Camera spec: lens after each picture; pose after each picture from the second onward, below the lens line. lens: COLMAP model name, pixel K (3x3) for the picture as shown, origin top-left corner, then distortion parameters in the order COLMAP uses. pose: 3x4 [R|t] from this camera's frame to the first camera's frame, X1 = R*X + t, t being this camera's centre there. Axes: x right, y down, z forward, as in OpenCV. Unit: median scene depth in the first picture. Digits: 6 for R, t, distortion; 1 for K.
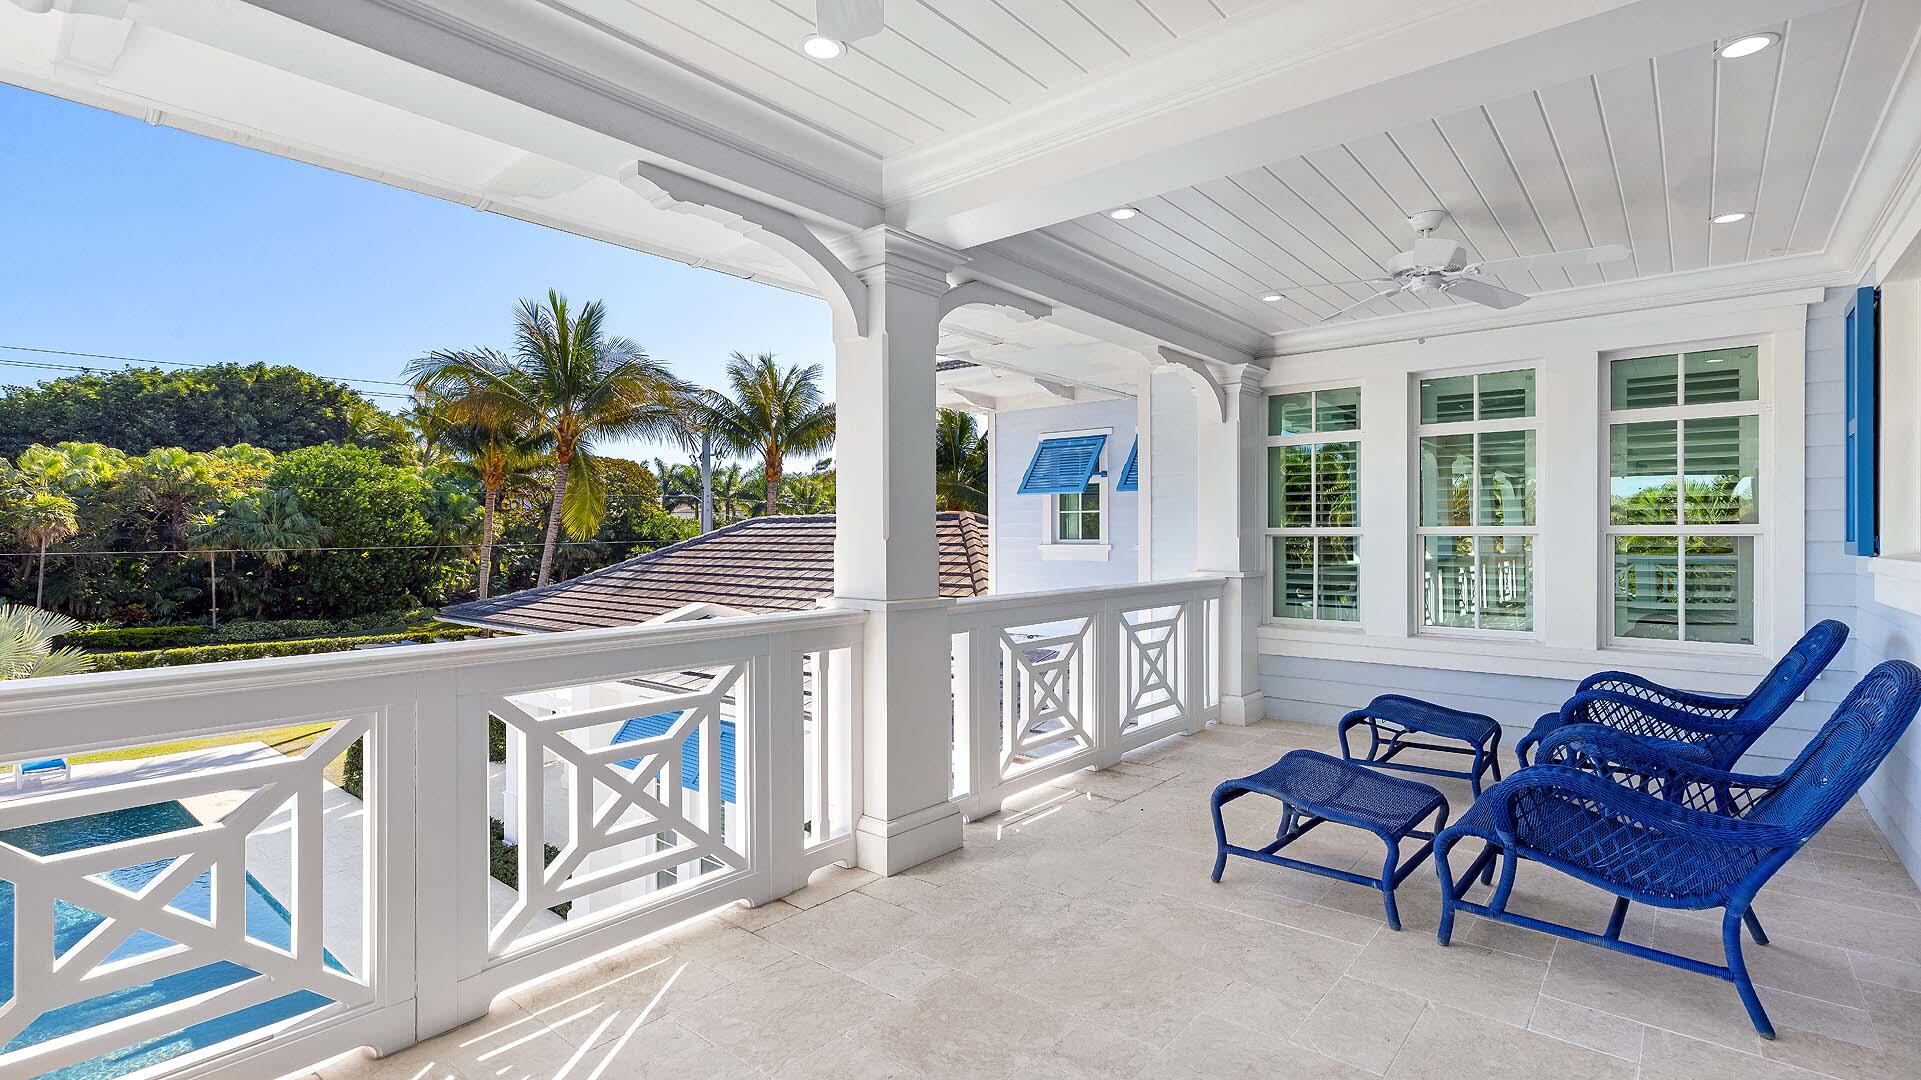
lens RADIAL K [[872.7, 0, 980.9], [0, 872.7, 533.1], [0, 0, 1]] dist [0.007538, 0.000536]
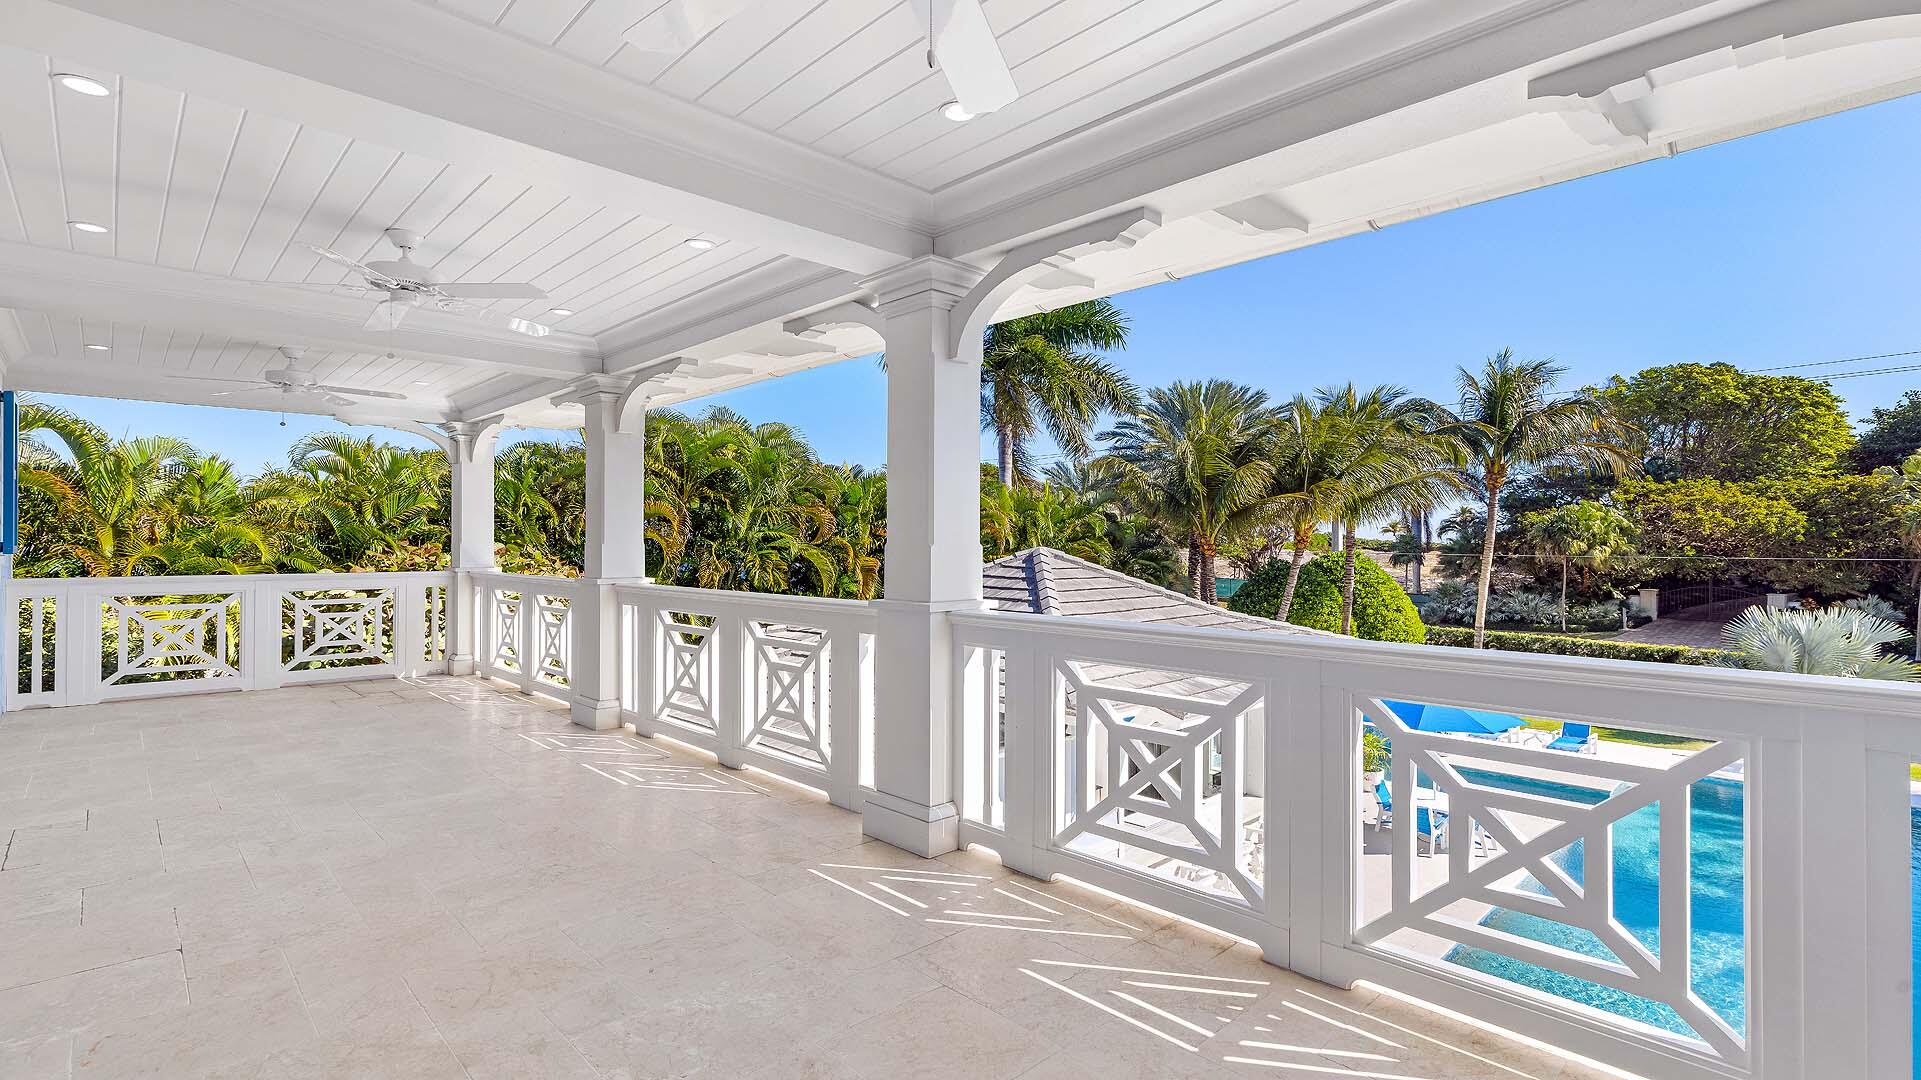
lens RADIAL K [[872.7, 0, 981.7], [0, 872.7, 545.3], [0, 0, 1]] dist [0.007538, 0.000536]
pose [[-0.096376, 0.004569, -0.995335, 0.796086], [0.002038, 0.999988, 0.004393, 0.001197], [0.995343, -0.001606, -0.096384, 0.969724]]
